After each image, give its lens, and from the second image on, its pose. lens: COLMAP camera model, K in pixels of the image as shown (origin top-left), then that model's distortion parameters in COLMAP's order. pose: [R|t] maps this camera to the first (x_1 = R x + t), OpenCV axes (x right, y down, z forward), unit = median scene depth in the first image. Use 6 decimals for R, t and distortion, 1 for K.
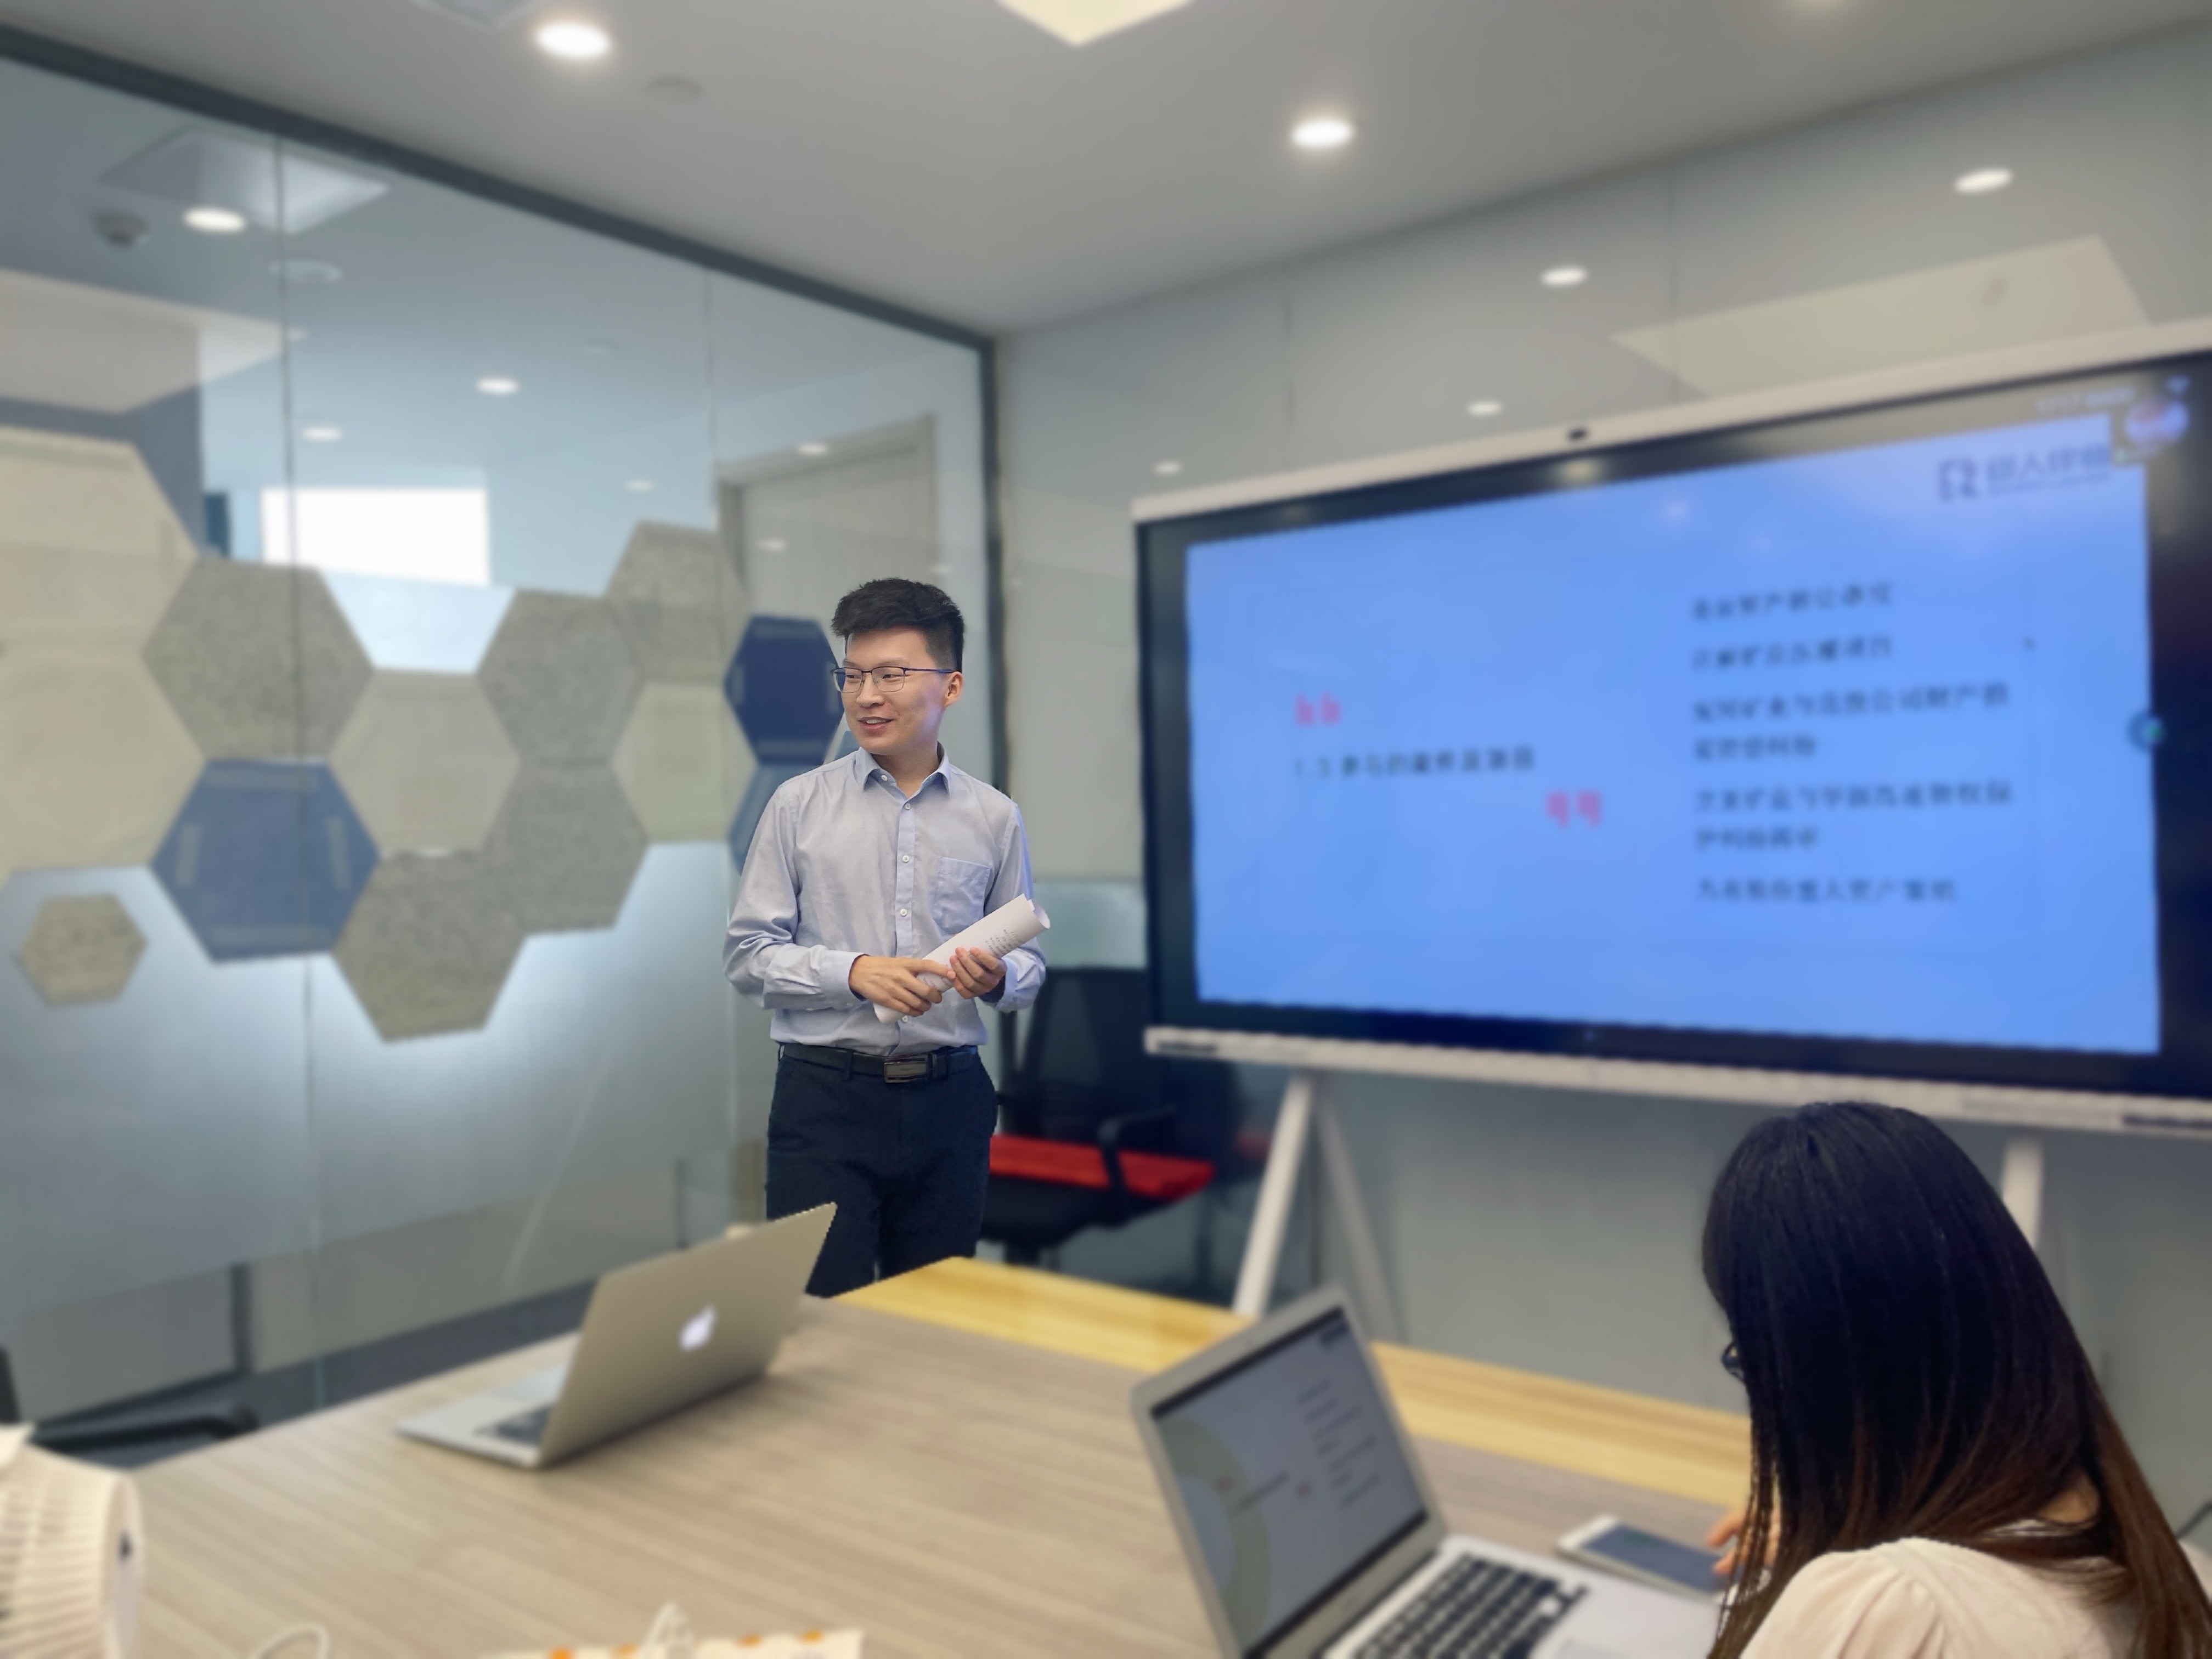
lens RADIAL K [[1637.6, 0, 1104.8], [0, 1637.6, 840.2], [0, 0, 1]] dist [-0.016014, -0.032913]
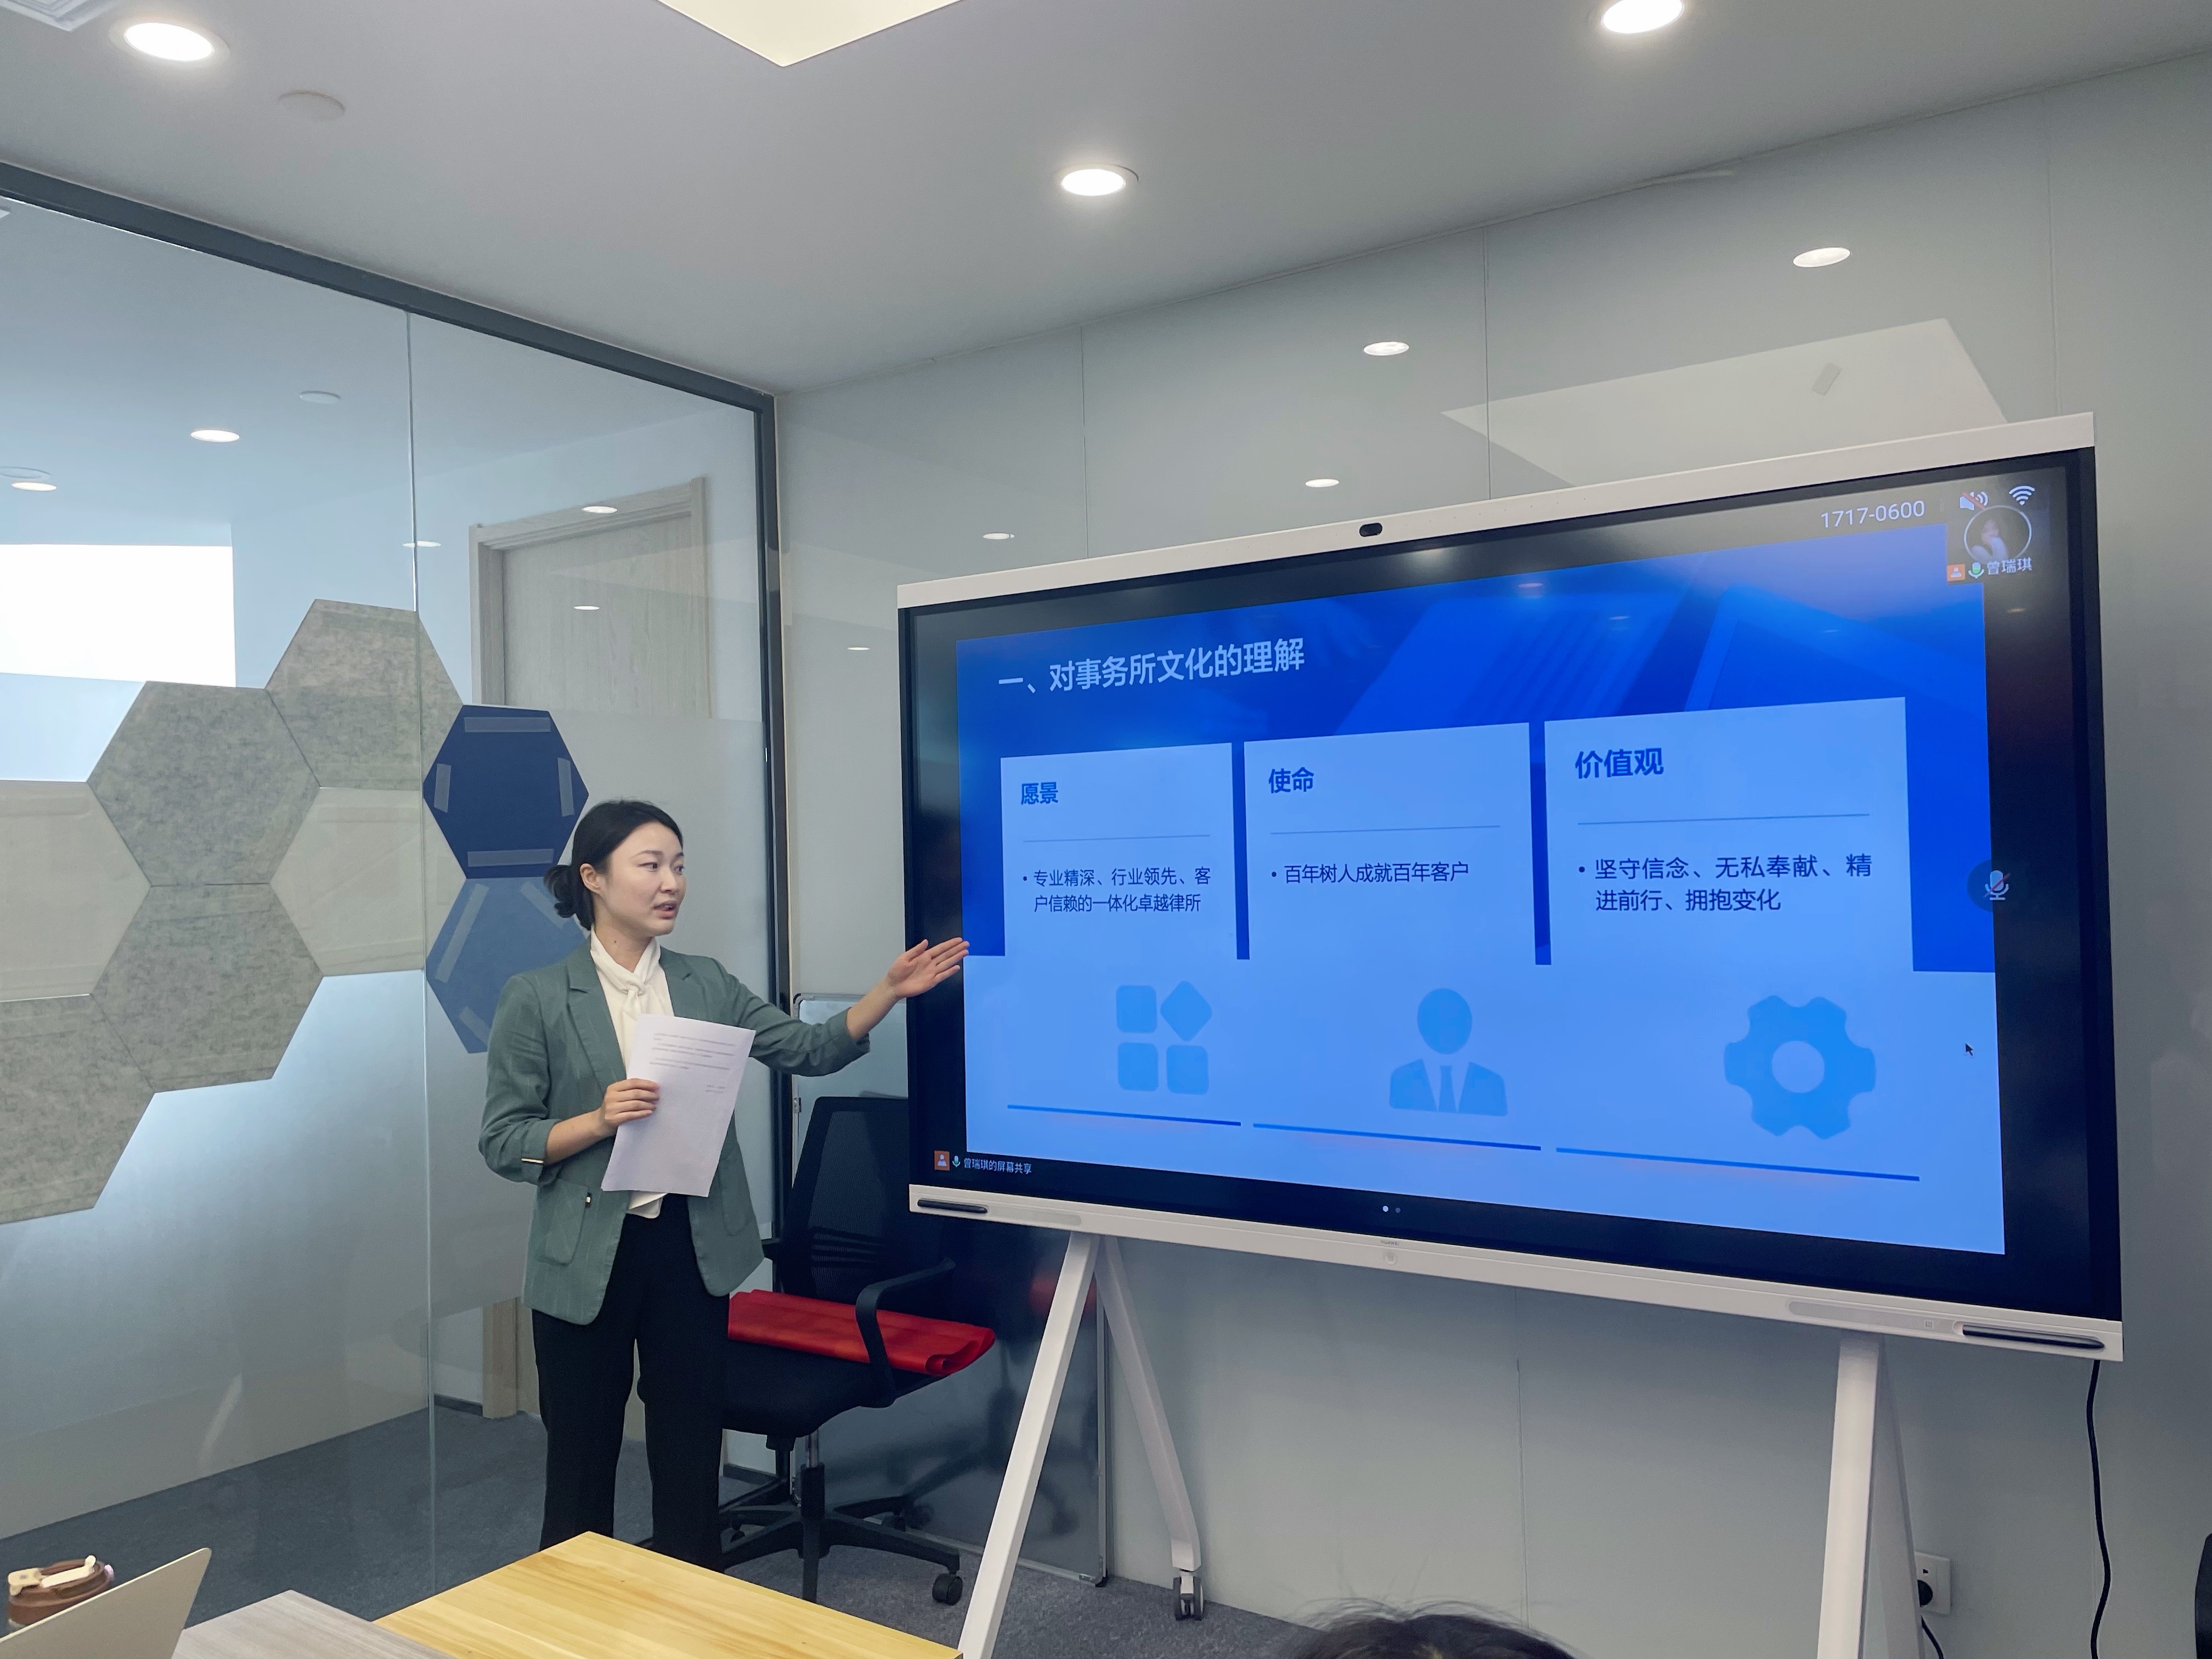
lens RADIAL K [[1637.6, 0, 1159.5], [0, 1637.6, 842.2], [0, 0, 1]] dist [-0.016014, -0.032913]
pose [[0.996318, 0.005380, 0.085571, 0.083912], [-0.003062, 0.999625, -0.027202, -0.045296], [-0.085686, 0.026840, 0.995961, 0.110124]]
